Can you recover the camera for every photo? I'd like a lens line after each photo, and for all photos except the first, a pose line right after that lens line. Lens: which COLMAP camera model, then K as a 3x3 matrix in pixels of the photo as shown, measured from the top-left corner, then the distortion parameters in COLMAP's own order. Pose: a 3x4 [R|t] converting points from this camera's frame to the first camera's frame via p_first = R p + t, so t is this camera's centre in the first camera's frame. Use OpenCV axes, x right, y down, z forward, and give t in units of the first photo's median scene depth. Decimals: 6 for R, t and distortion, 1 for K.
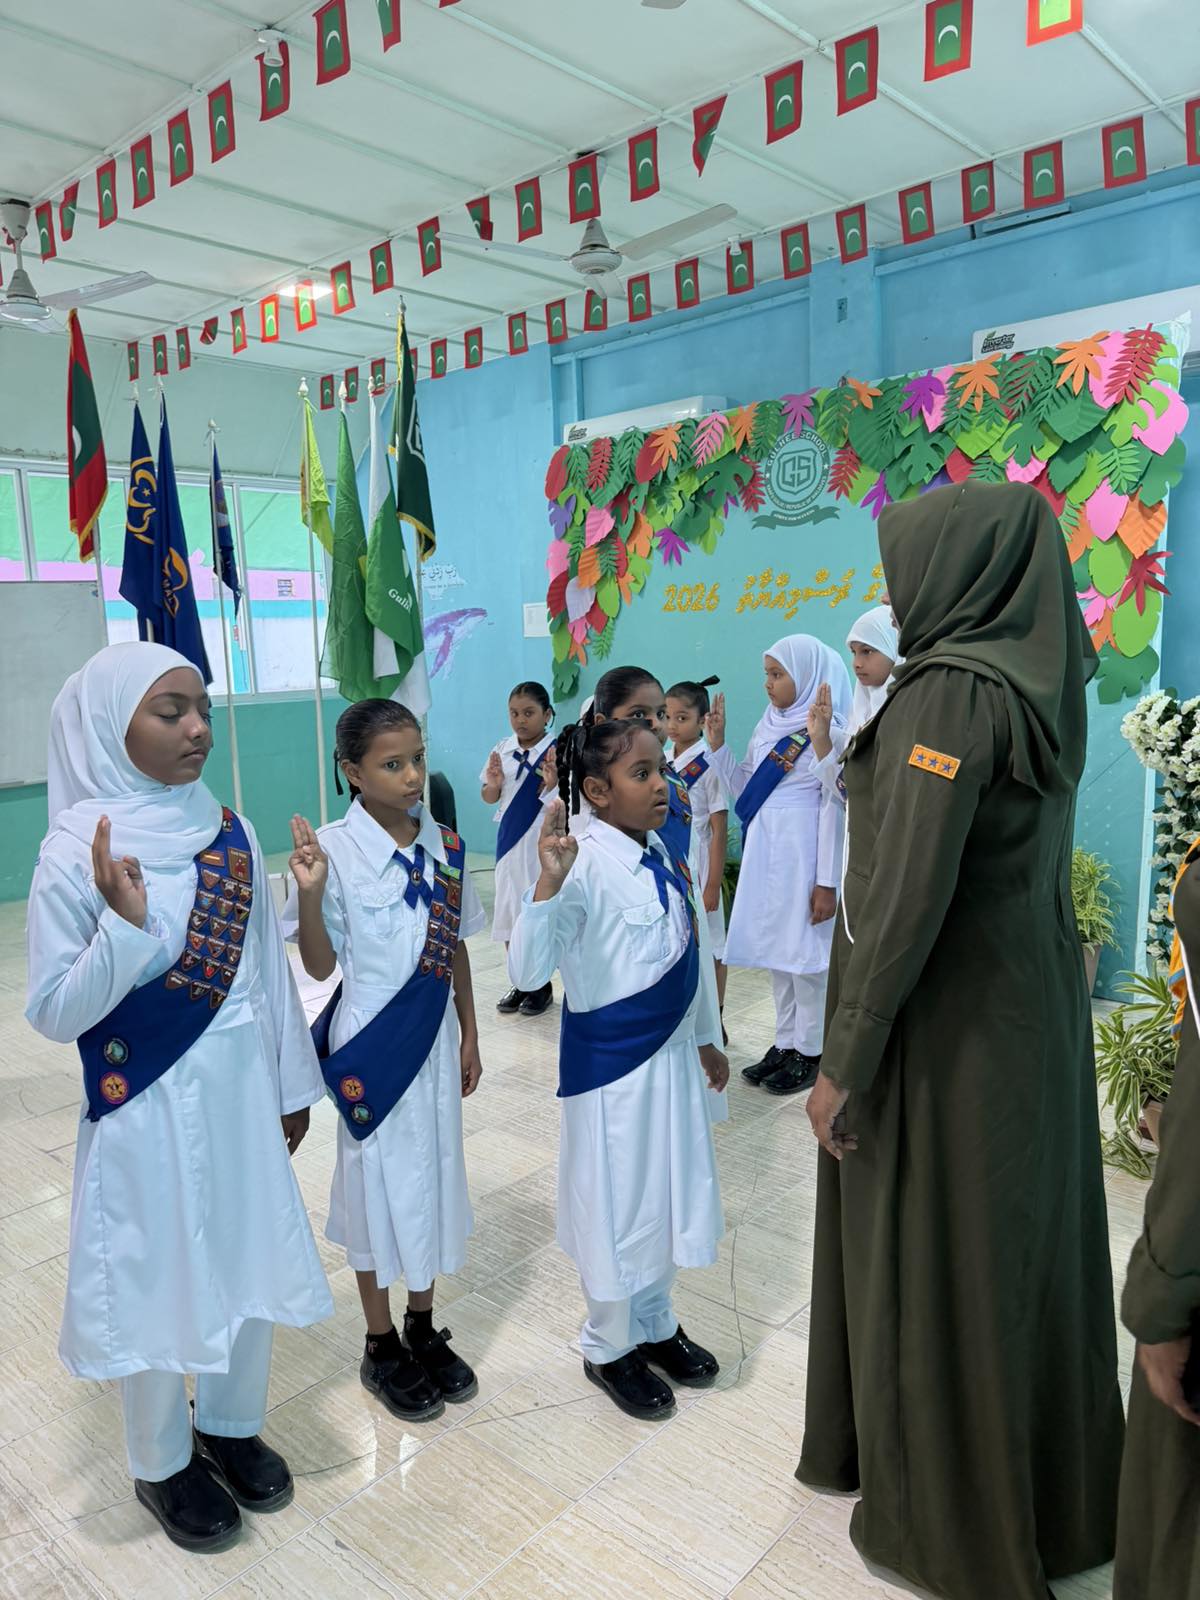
lens RADIAL K [[1126.7, 0, 593.6], [0, 1126.7, 844.7], [0, 0, 1]] dist [0.043639, -0.087775]
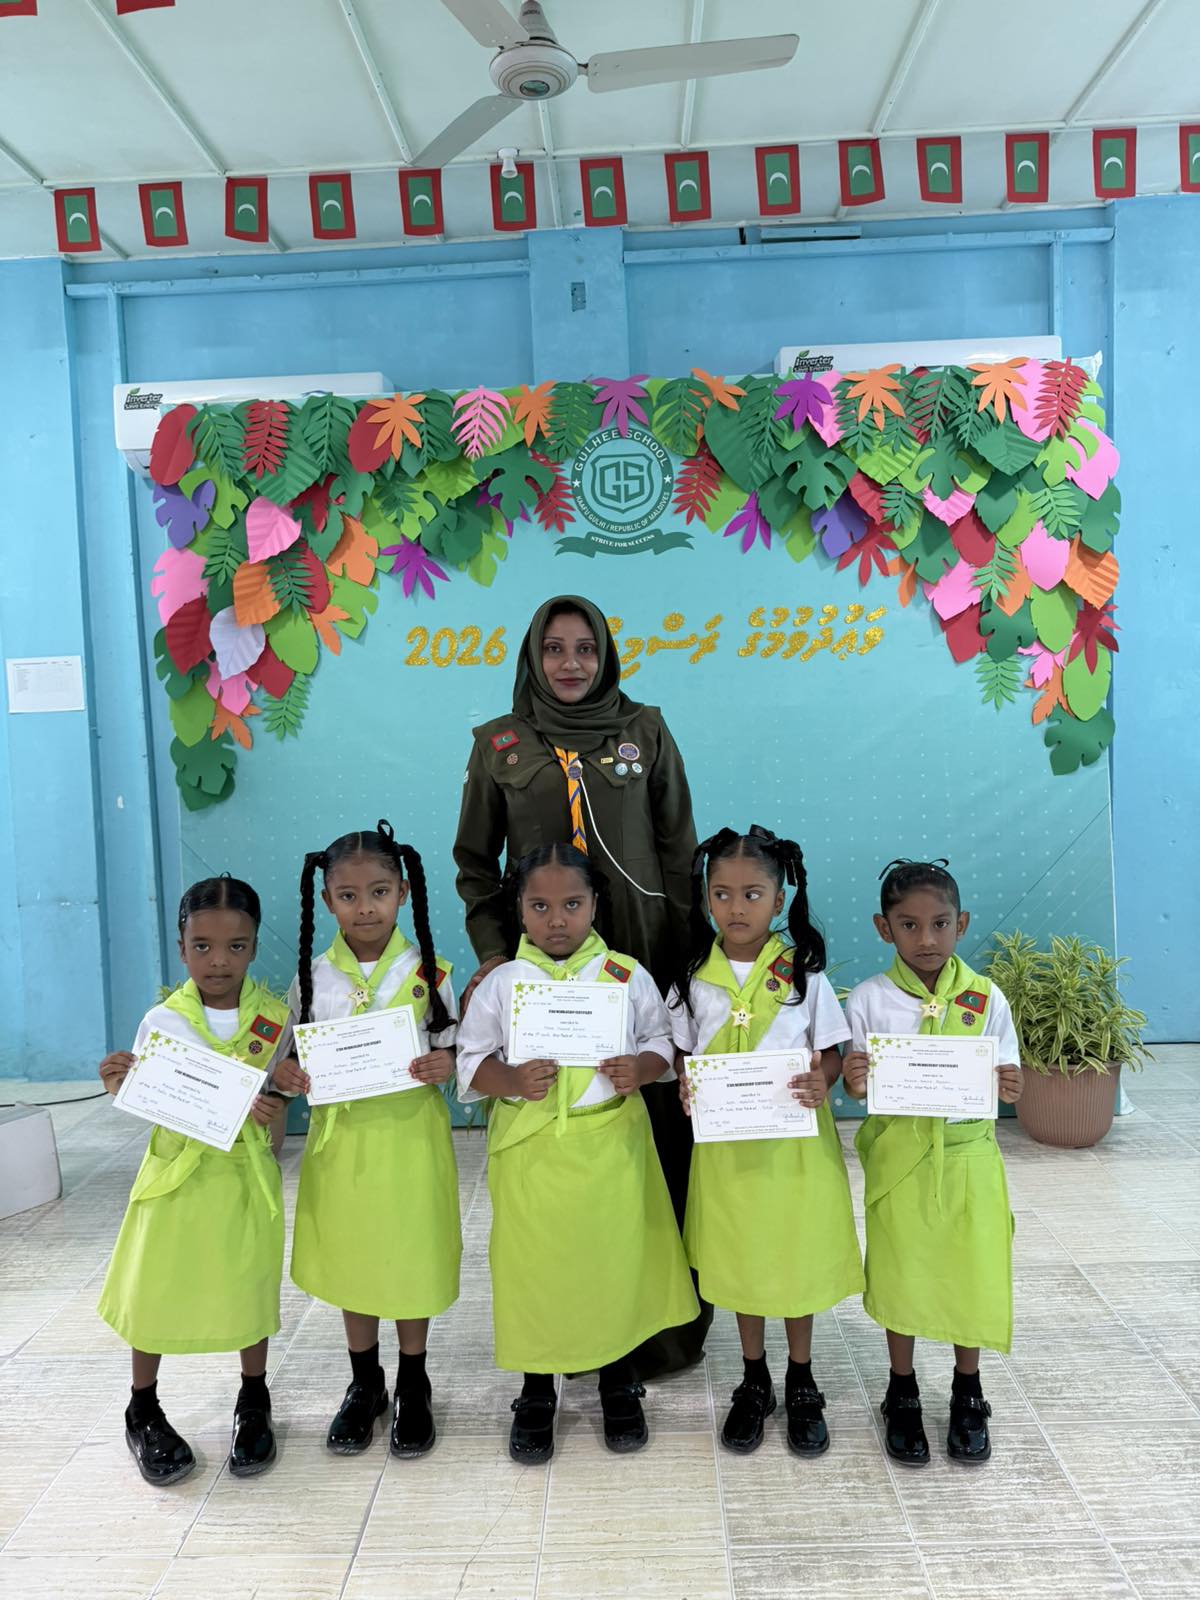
lens RADIAL K [[1136.4, 0, 600.5], [0, 1136.4, 822.5], [0, 0, 1]] dist [0.116868, -0.197302]
pose [[0.756438, -0.043114, 0.652643, -0.330592], [0.124366, 0.989102, -0.078803, -0.052337], [-0.642133, 0.140776, 0.753556, 0.476622]]
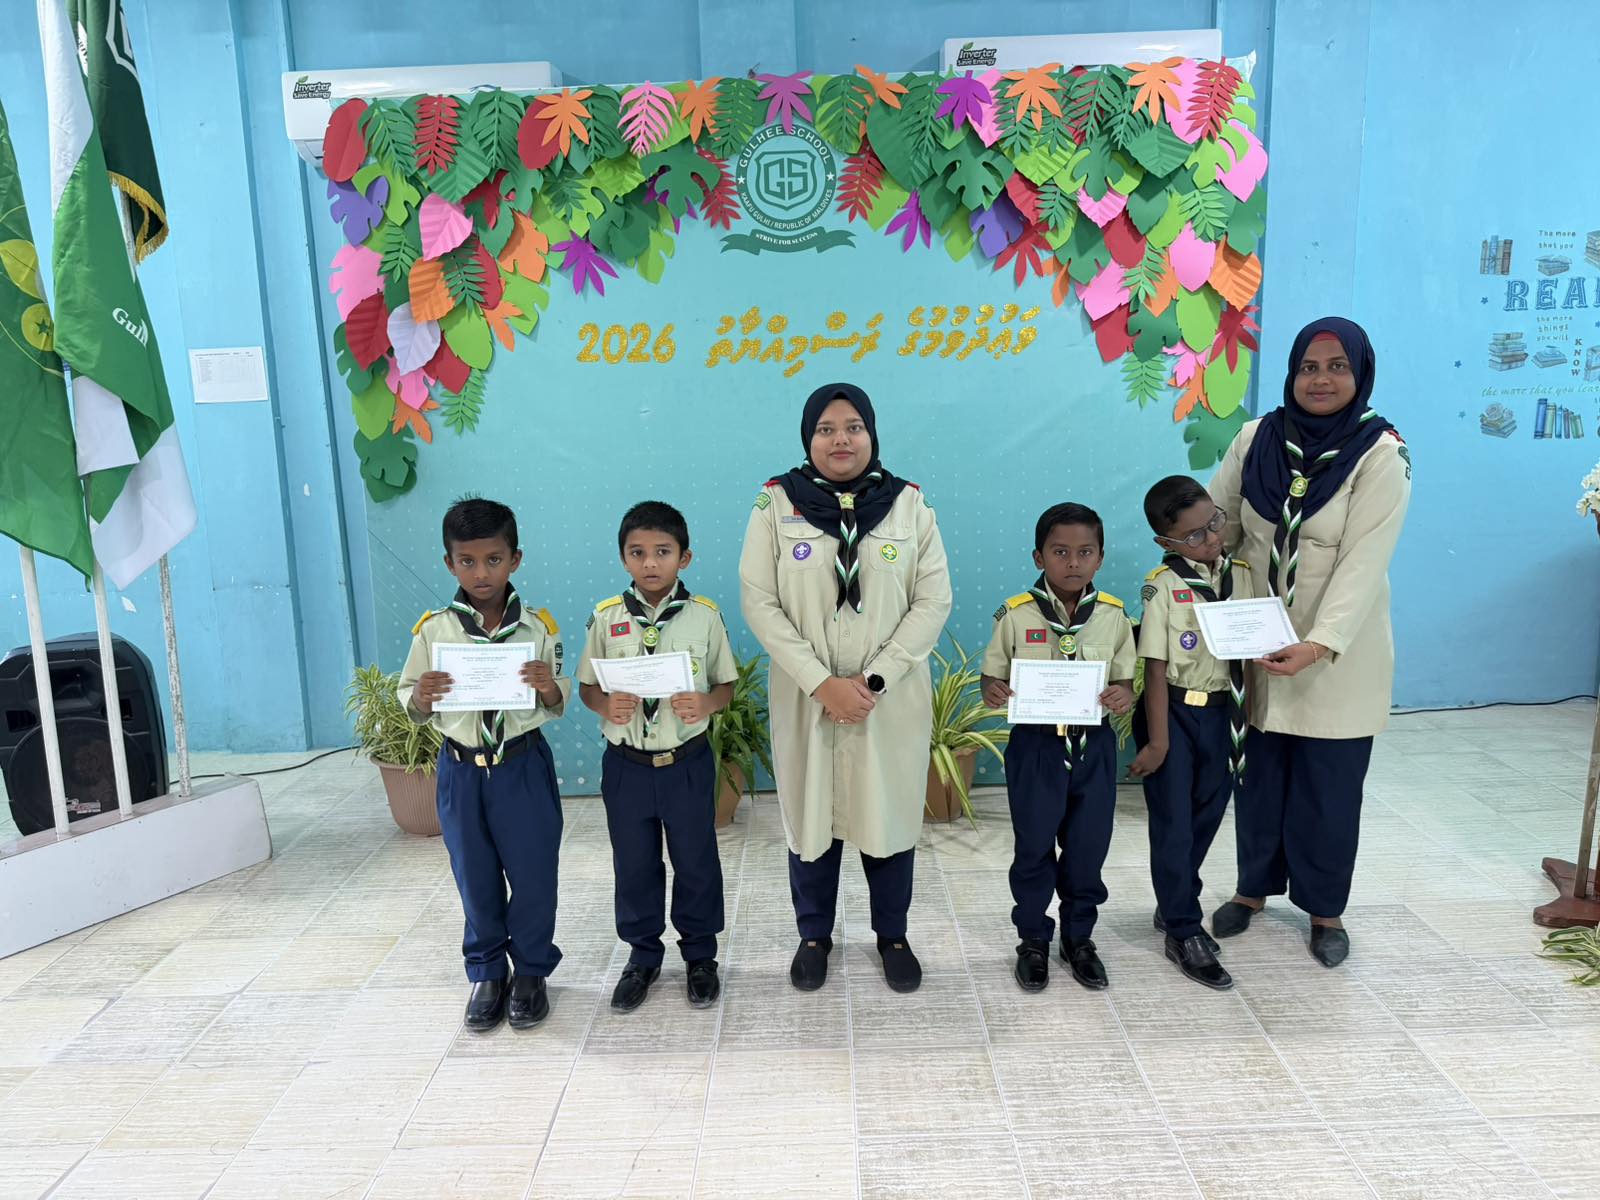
lens RADIAL K [[1144.4, 0, 800.7], [0, 1144.4, 624.6], [0, 0, 1]] dist [0.062216, -0.099389]
pose [[0.746982, -0.116187, 0.654614, -0.352604], [0.123774, 0.991701, 0.034778, -0.060308], [-0.653222, 0.055045, 0.755163, 0.429331]]
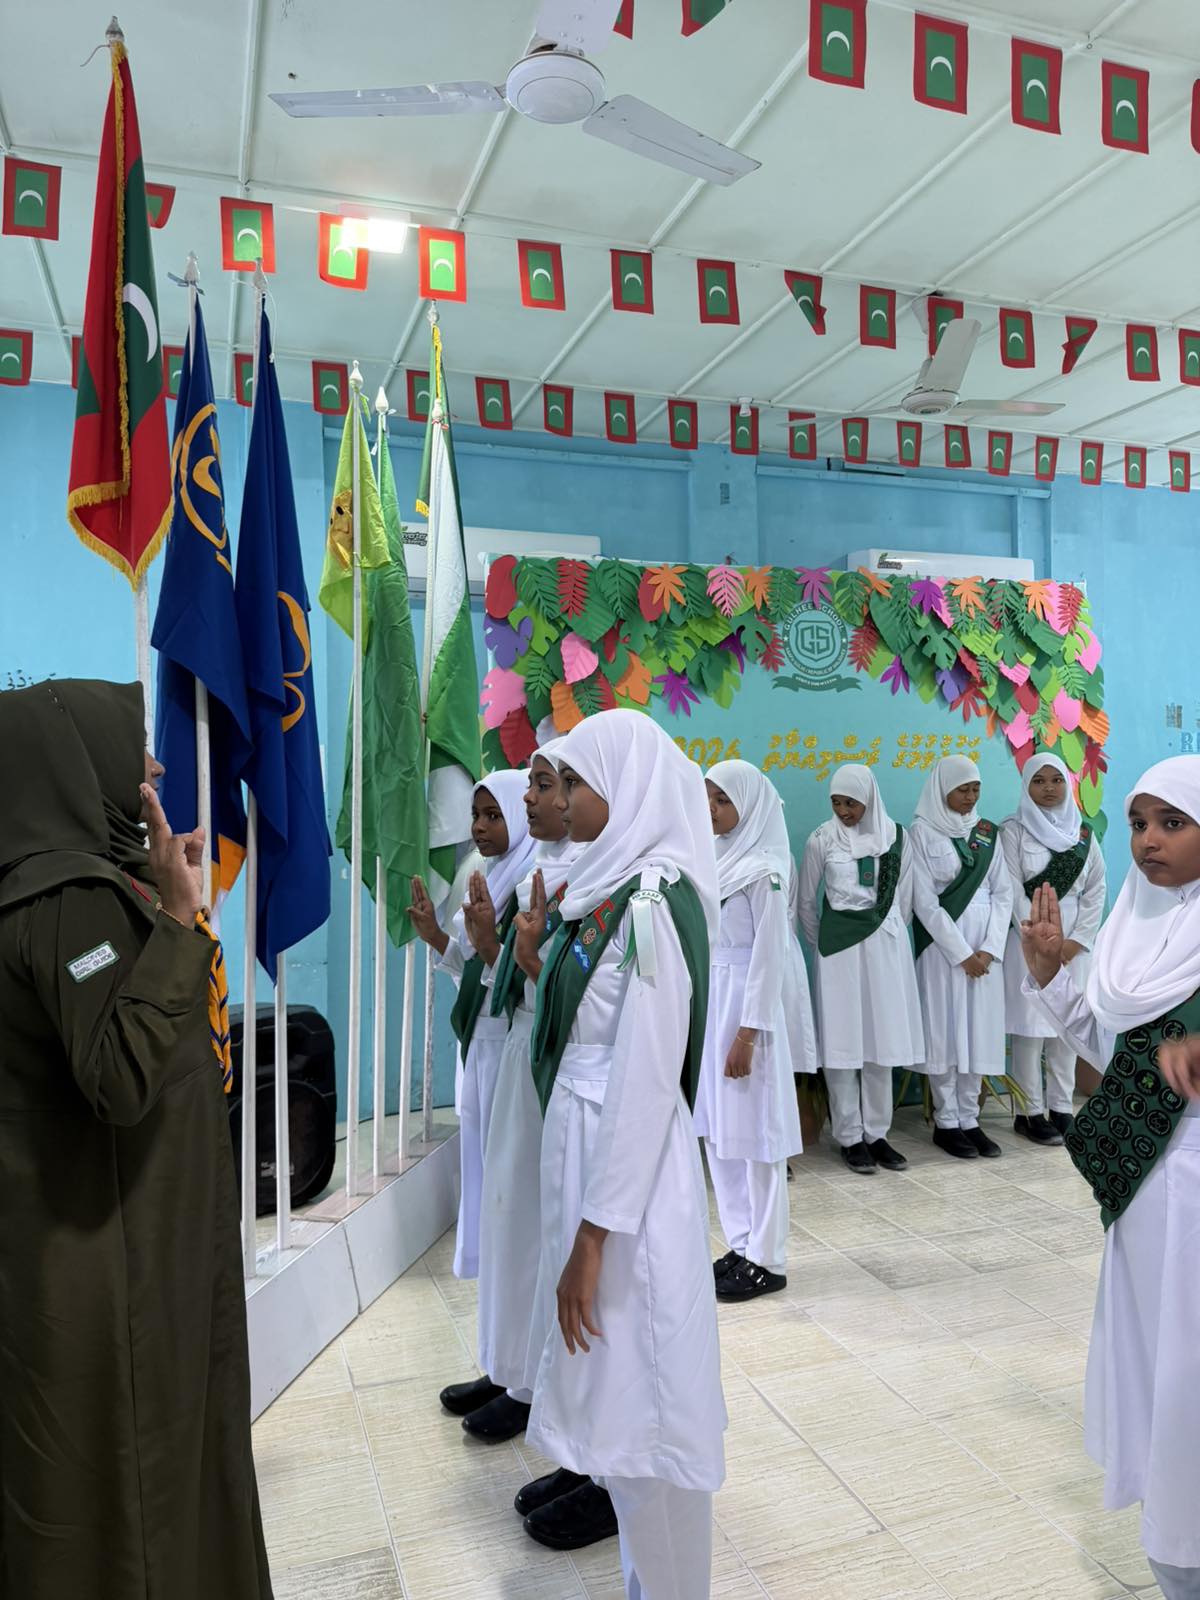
lens RADIAL K [[1136.4, 0, 600.5], [0, 1136.4, 822.5], [0, 0, 1]] dist [0.116868, -0.197302]
pose [[0.480107, 0.014955, 0.877083, -0.824226], [0.151806, 0.983352, -0.099864, -0.092721], [-0.863975, 0.181092, 0.469844, 0.711726]]
